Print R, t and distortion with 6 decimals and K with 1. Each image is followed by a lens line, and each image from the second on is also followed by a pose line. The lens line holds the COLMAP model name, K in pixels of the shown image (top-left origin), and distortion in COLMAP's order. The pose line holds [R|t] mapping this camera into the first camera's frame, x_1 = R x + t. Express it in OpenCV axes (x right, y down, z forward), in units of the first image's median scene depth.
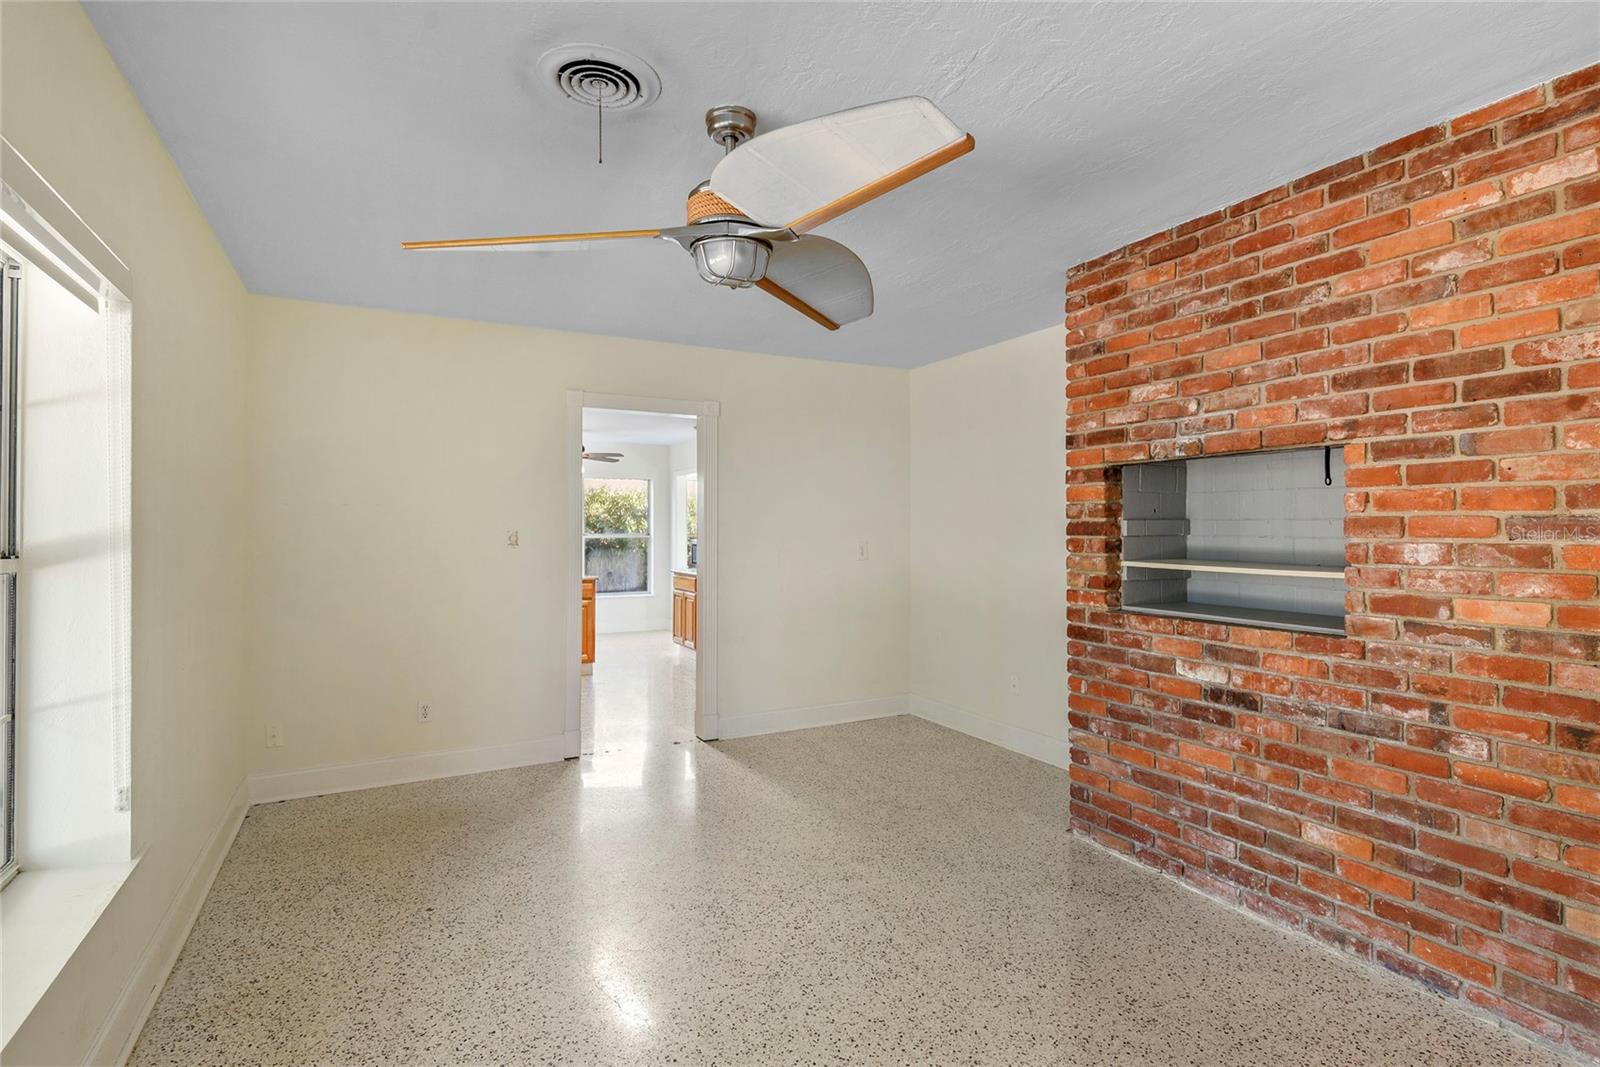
lens RADIAL K [[759.9, 0, 809.2], [0, 759.9, 529.0], [0, 0, 1]] dist [0.015533, -0.003289]
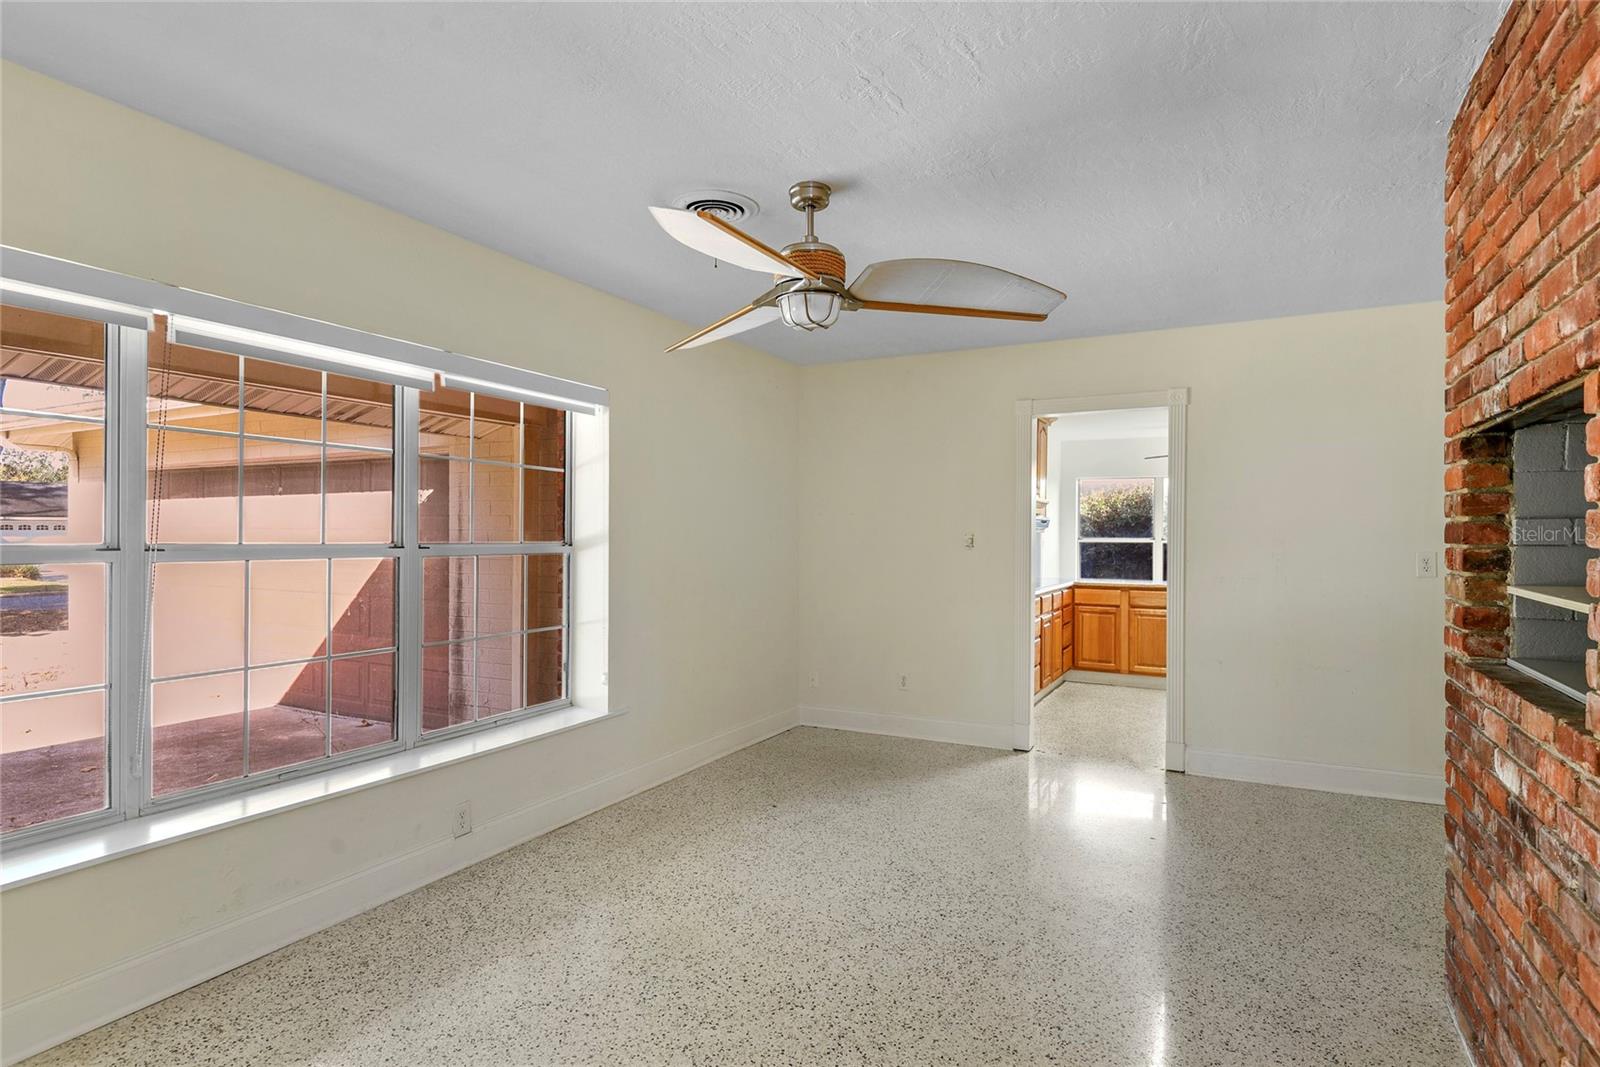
lens RADIAL K [[859.0, 0, 886.4], [0, 859.0, 533.5], [0, 0, 1]] dist [0.007834, -0.008951]
pose [[0.594387, 0.002954, -0.804174, 0.687562], [-0.004064, 0.999992, 0.000669, 0.001301], [0.804169, 0.002871, 0.594394, 0.187297]]
